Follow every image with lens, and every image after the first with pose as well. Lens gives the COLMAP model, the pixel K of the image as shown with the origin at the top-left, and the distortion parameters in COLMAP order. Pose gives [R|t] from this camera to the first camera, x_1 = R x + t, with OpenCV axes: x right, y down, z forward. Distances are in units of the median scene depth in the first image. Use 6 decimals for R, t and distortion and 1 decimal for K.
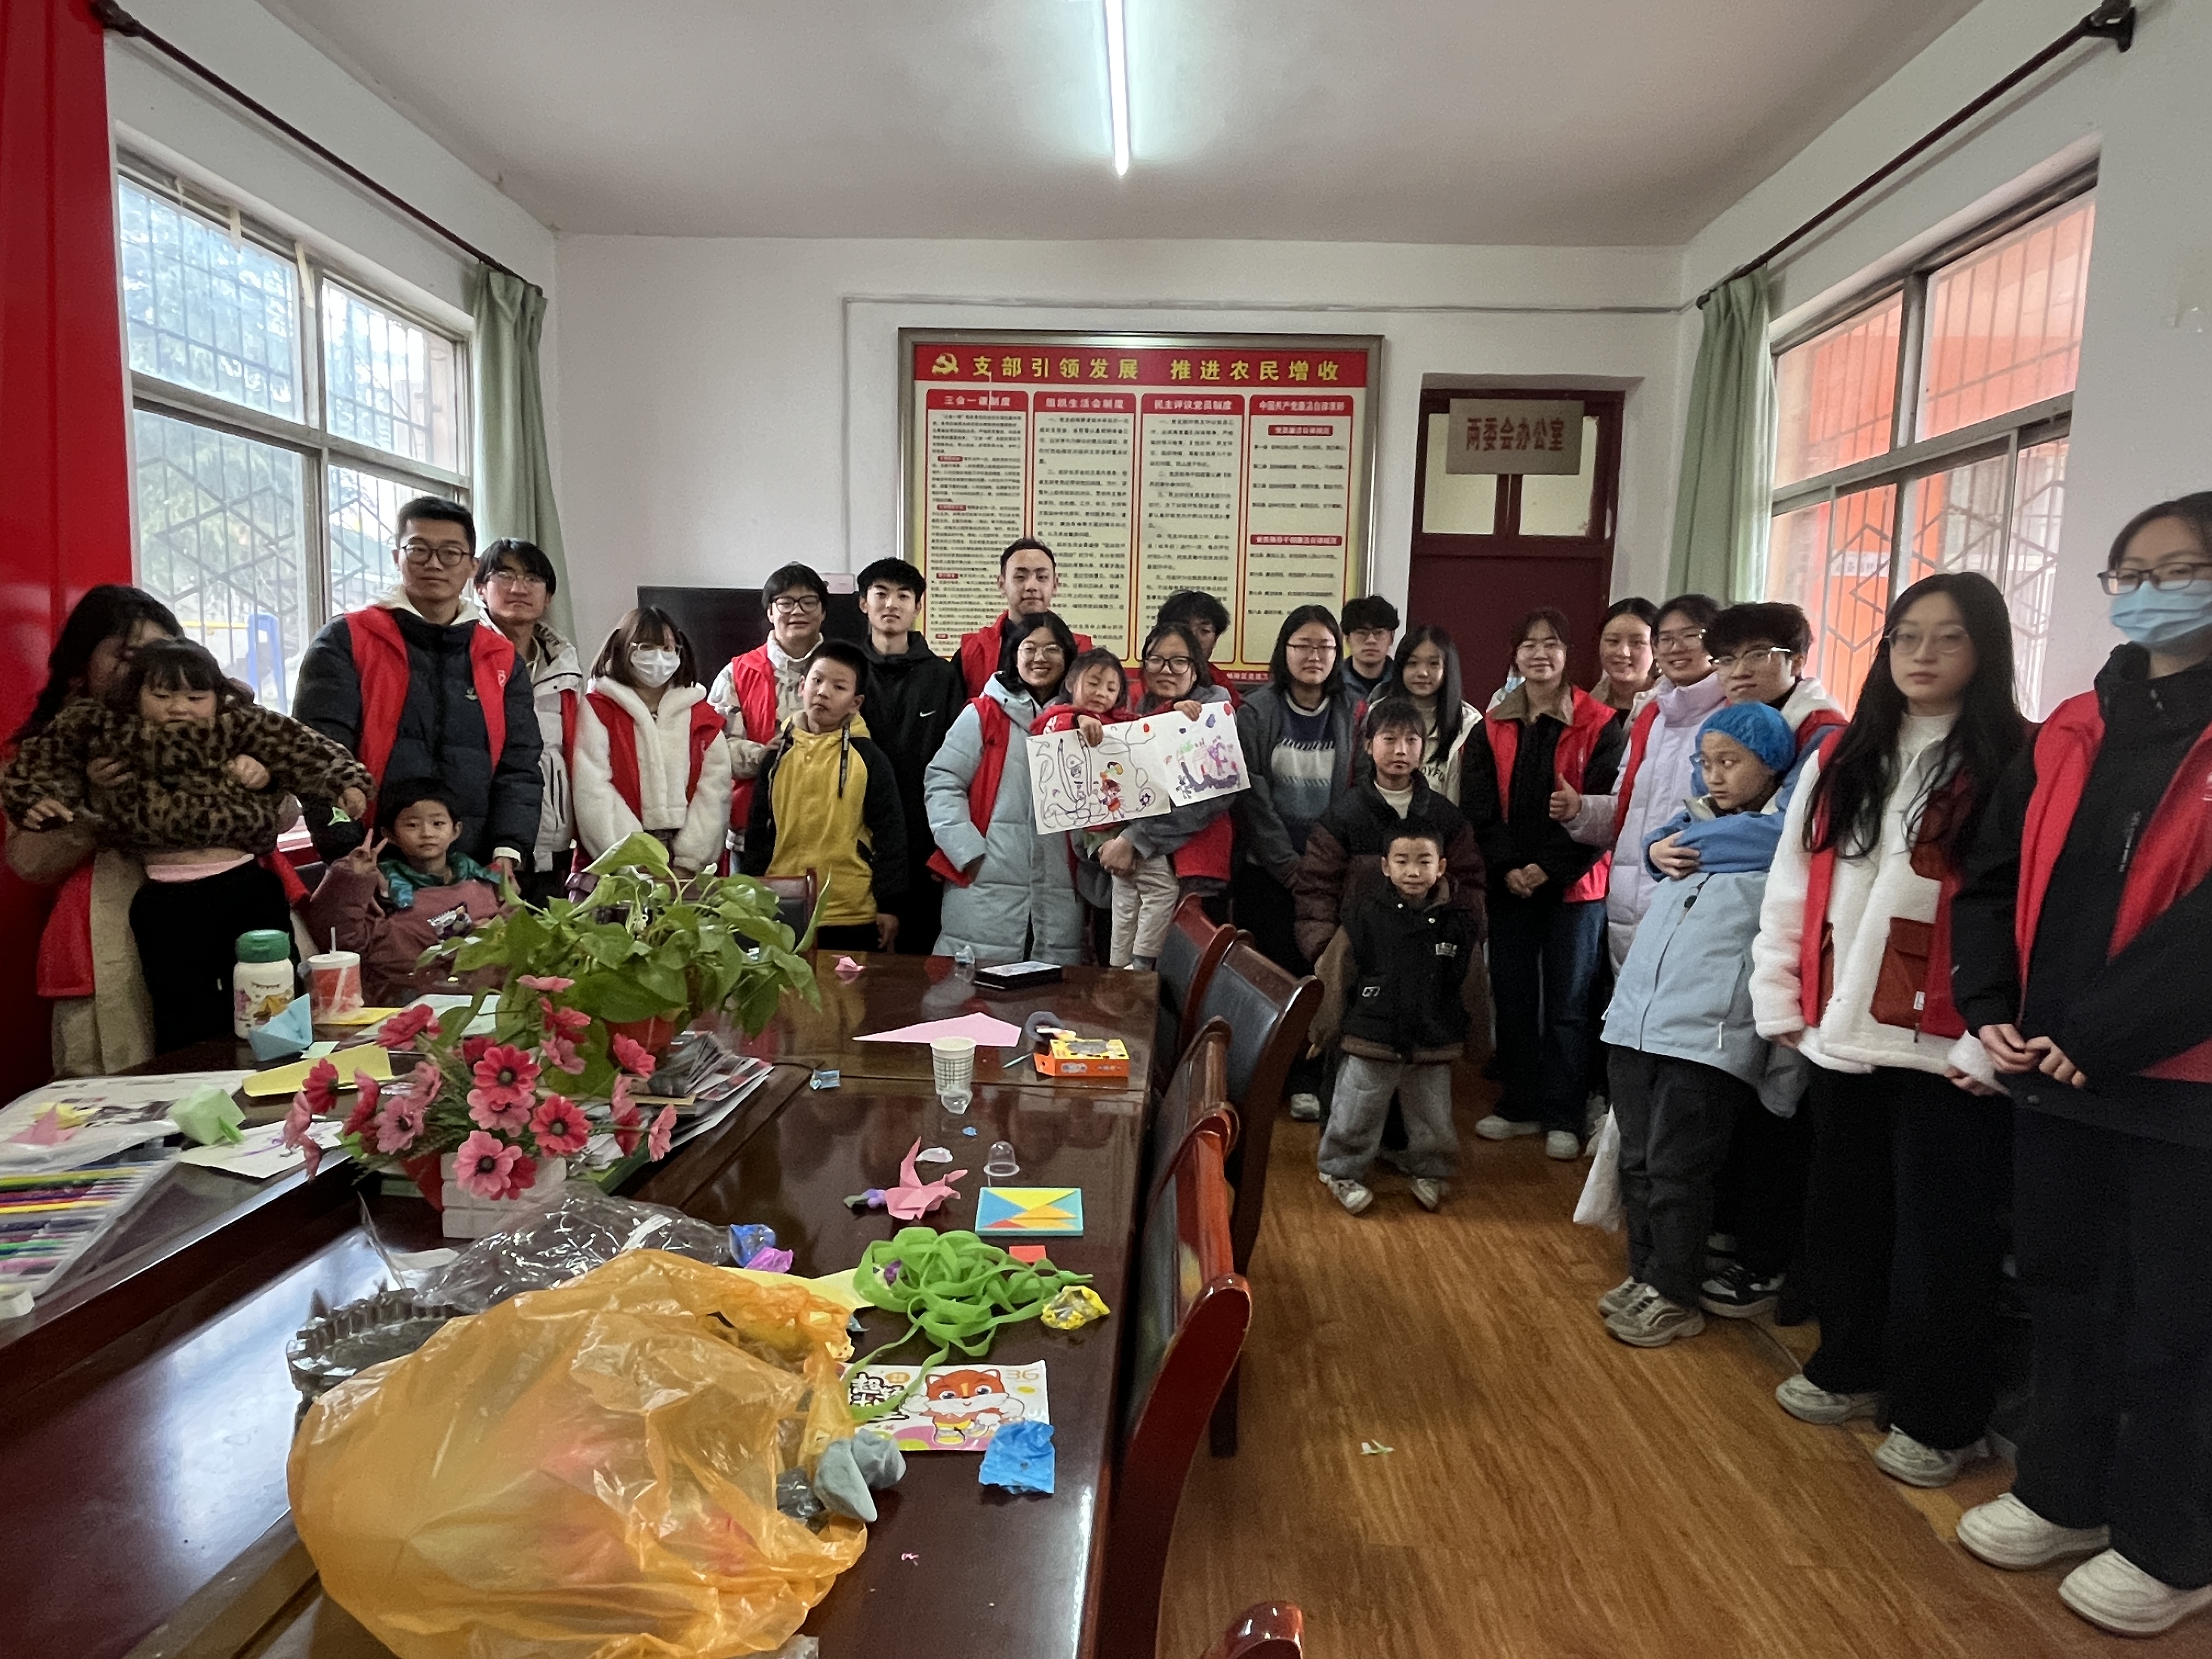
lens RADIAL K [[1279.4, 0, 1095.1], [0, 1279.4, 833.3], [0, 0, 1]] dist [-0.001549, -0.001217]
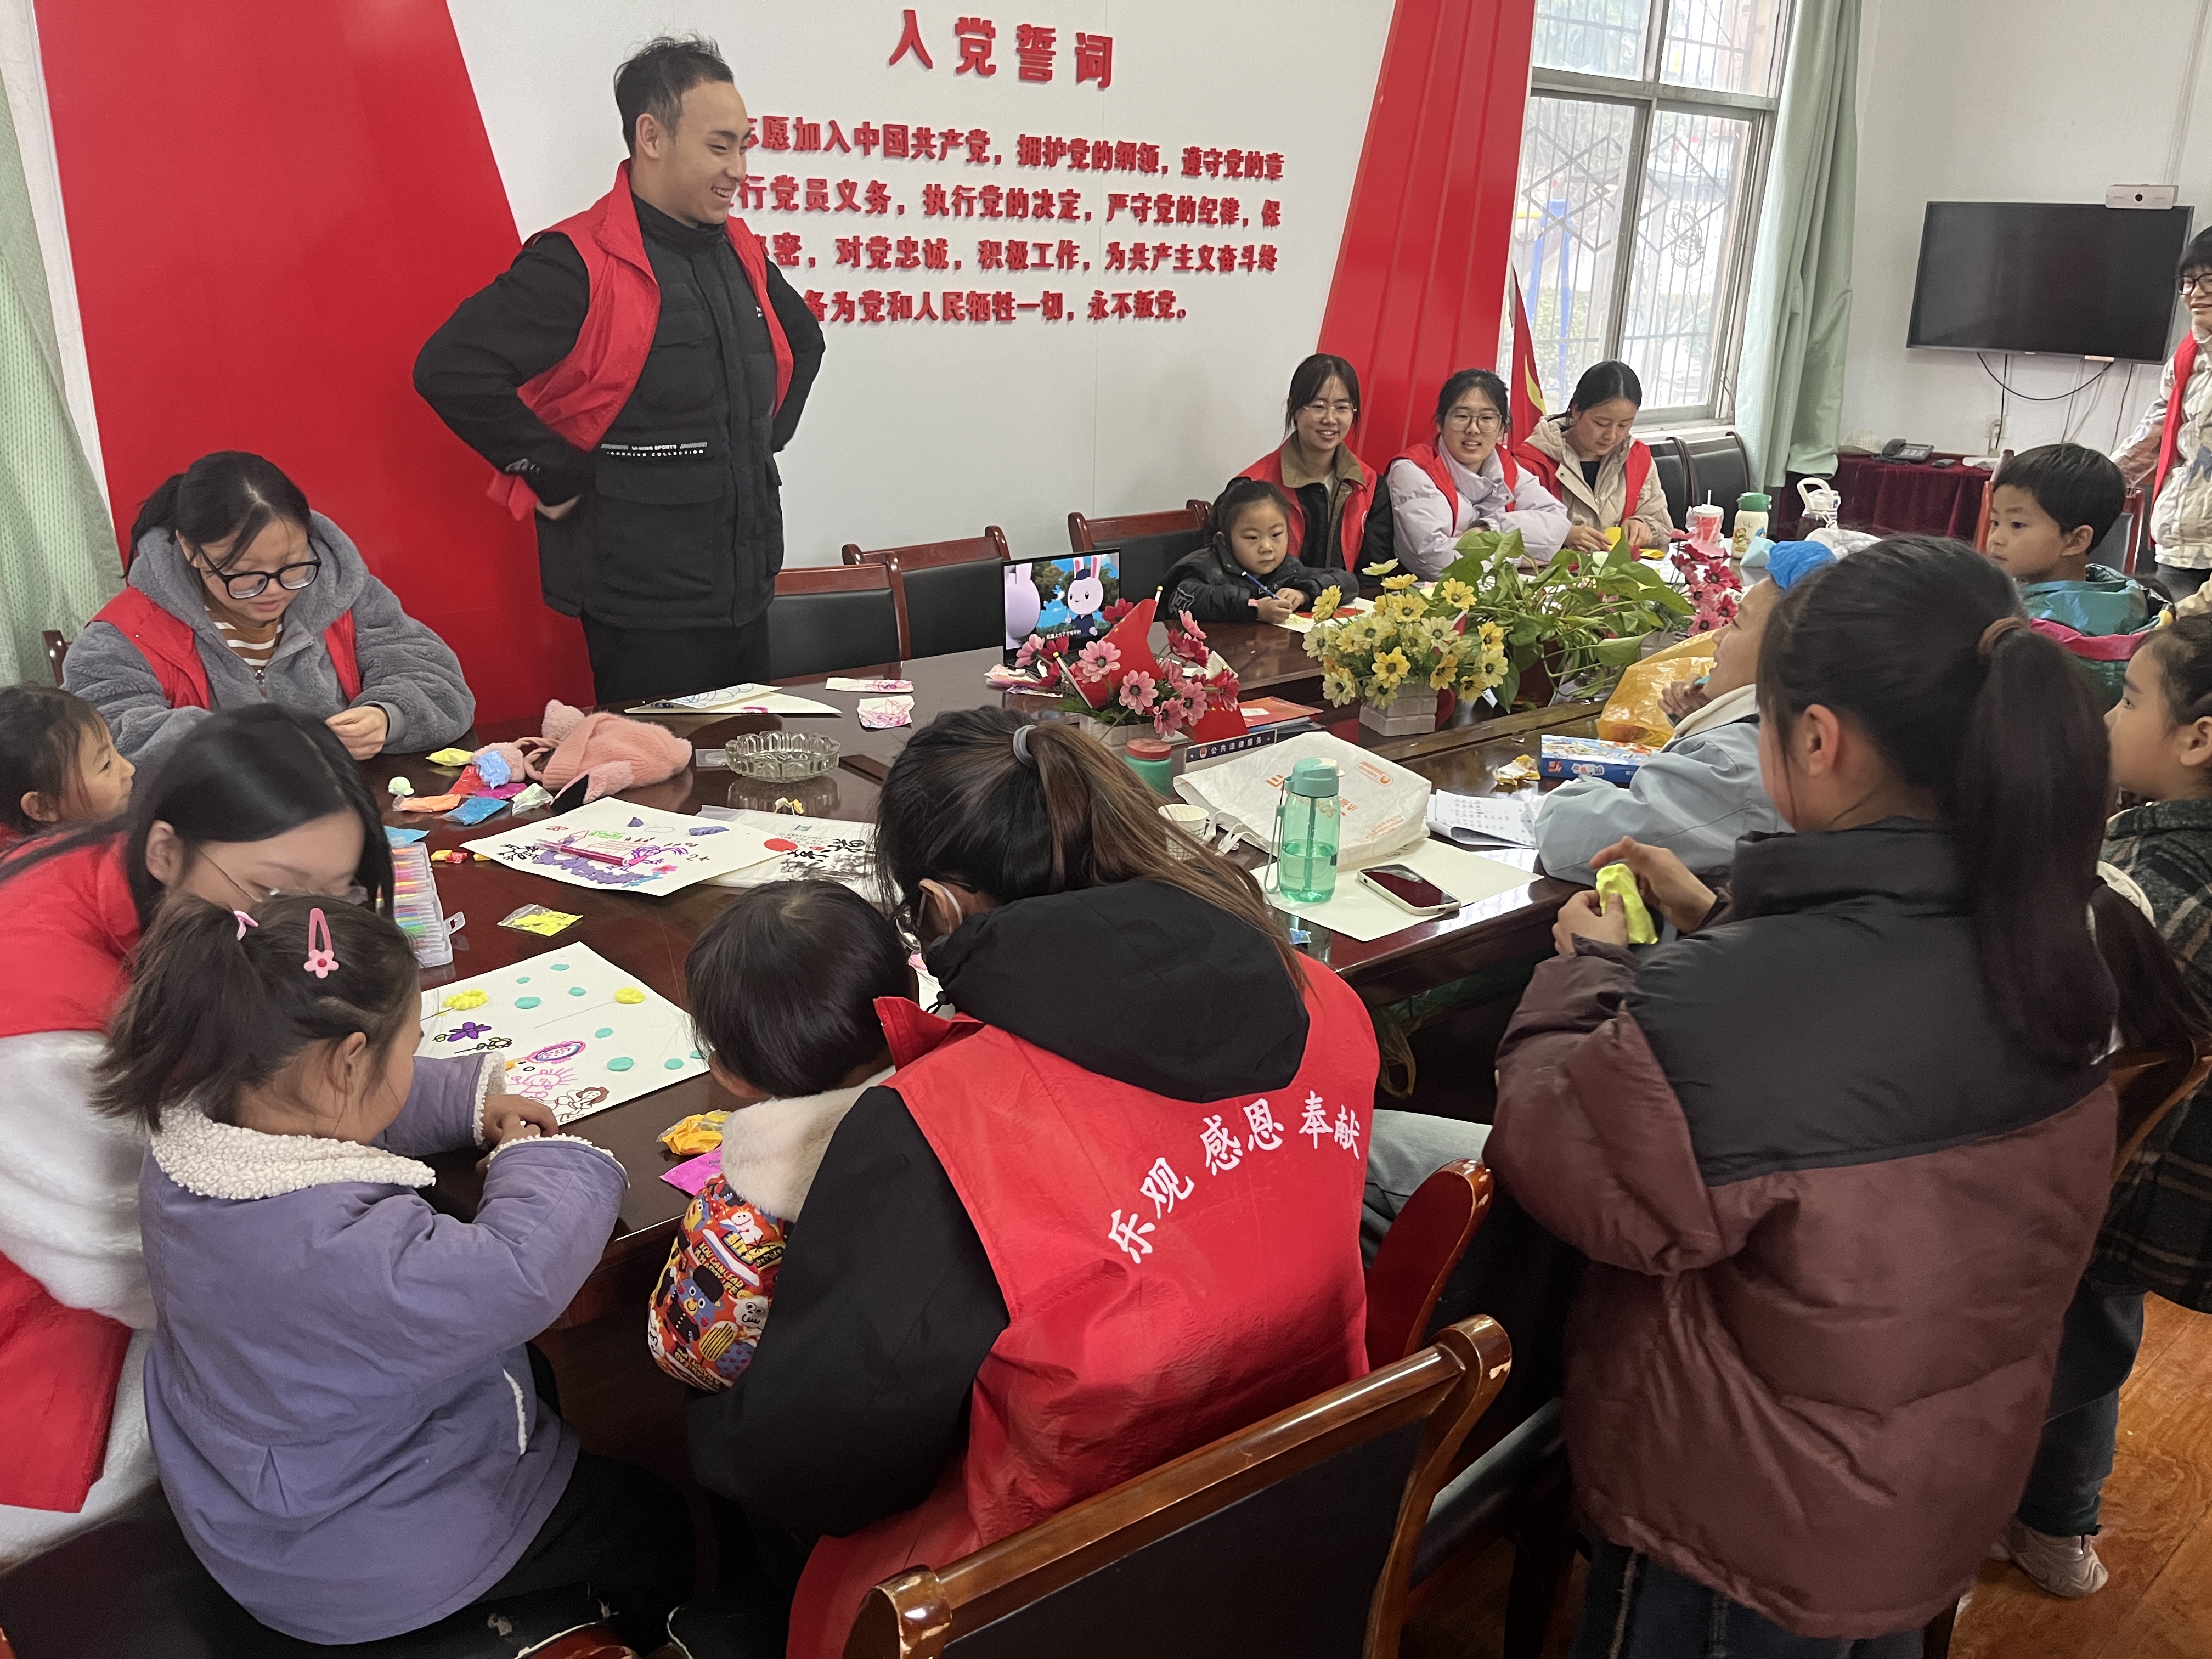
lens RADIAL K [[1696.0, 0, 1093.3], [0, 1696.0, 844.7], [0, 0, 1]] dist [0.047936, -0.042811]
pose [[0.690393, 0.237181, -0.683449, 0.205465], [-0.089063, 0.965408, 0.245062, 0.013342], [0.717931, -0.108319, 0.687635, -0.388169]]
